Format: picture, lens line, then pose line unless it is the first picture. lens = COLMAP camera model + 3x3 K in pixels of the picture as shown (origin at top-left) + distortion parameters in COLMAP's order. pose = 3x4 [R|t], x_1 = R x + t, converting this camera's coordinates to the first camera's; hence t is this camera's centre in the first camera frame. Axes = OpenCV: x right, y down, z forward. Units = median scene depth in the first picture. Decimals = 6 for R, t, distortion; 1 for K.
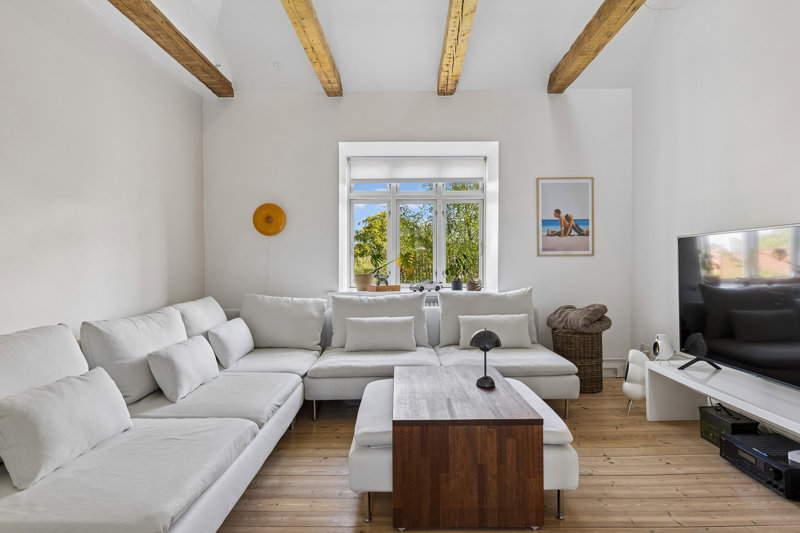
lens RADIAL K [[466.3, 0, 400.0], [0, 466.3, 266.5], [0, 0, 1]] dist [0.000165, 0.000131]
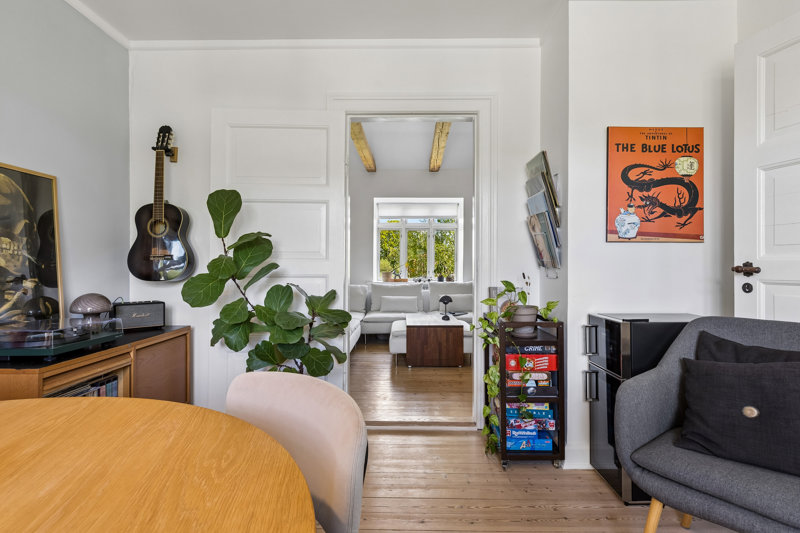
lens RADIAL K [[428.6, 0, 400.0], [0, 428.6, 266.5], [0, 0, 1]] dist [-0.000755, -0.000354]
pose [[0.999946, 0.003970, -0.009563, -0.014206], [-0.003993, 0.999989, -0.002469, -0.000805], [0.009553, 0.002507, 0.999951, -0.635635]]
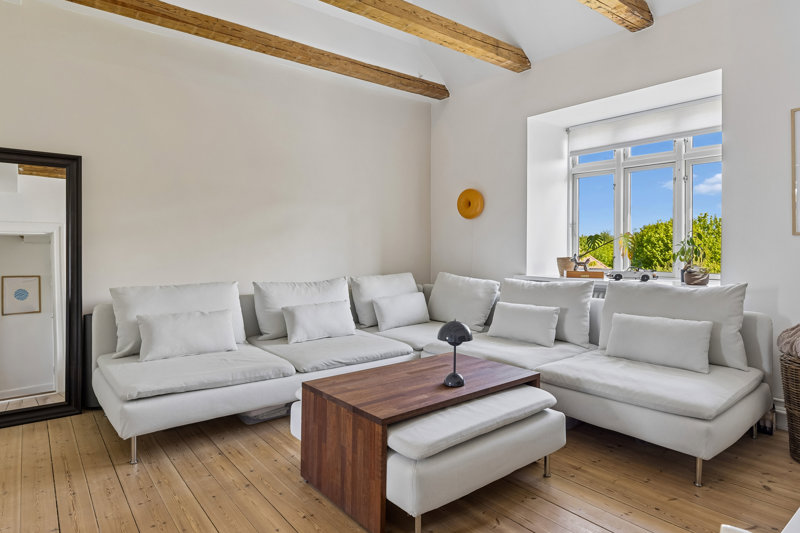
lens RADIAL K [[472.5, 0, 399.7], [0, 472.5, 243.1], [0, 0, 1]] dist [0.000053, -0.000647]
pose [[0.631521, 0.000142, -0.775358, 0.453864], [-0.007039, 0.999960, -0.005550, -0.003889], [0.775327, 0.008962, 0.631497, 0.195095]]
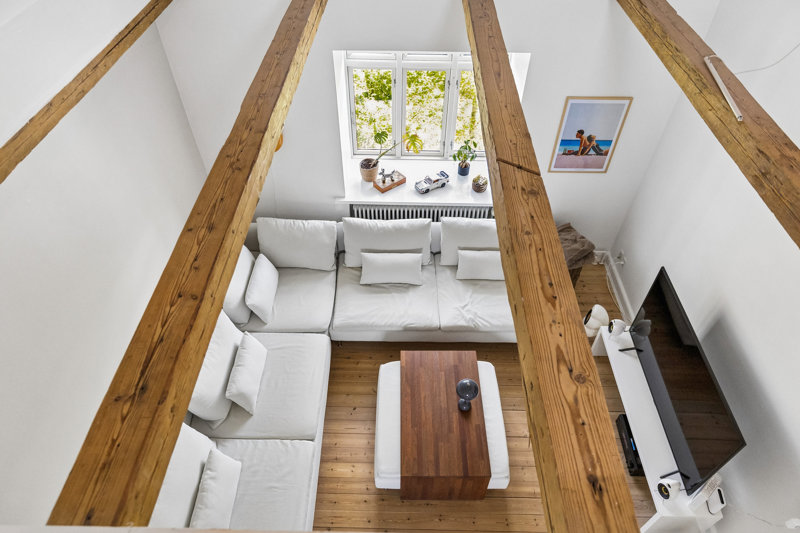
lens RADIAL K [[503.6, 0, 400.0], [0, 503.6, 266.5], [0, 0, 1]] dist [0.001032, -0.000031]
pose [[0.999958, 0.009065, -0.001134, -0.010135], [-0.005445, 0.691074, 0.722764, -0.644344], [0.007336, -0.722727, 0.691094, 0.131425]]
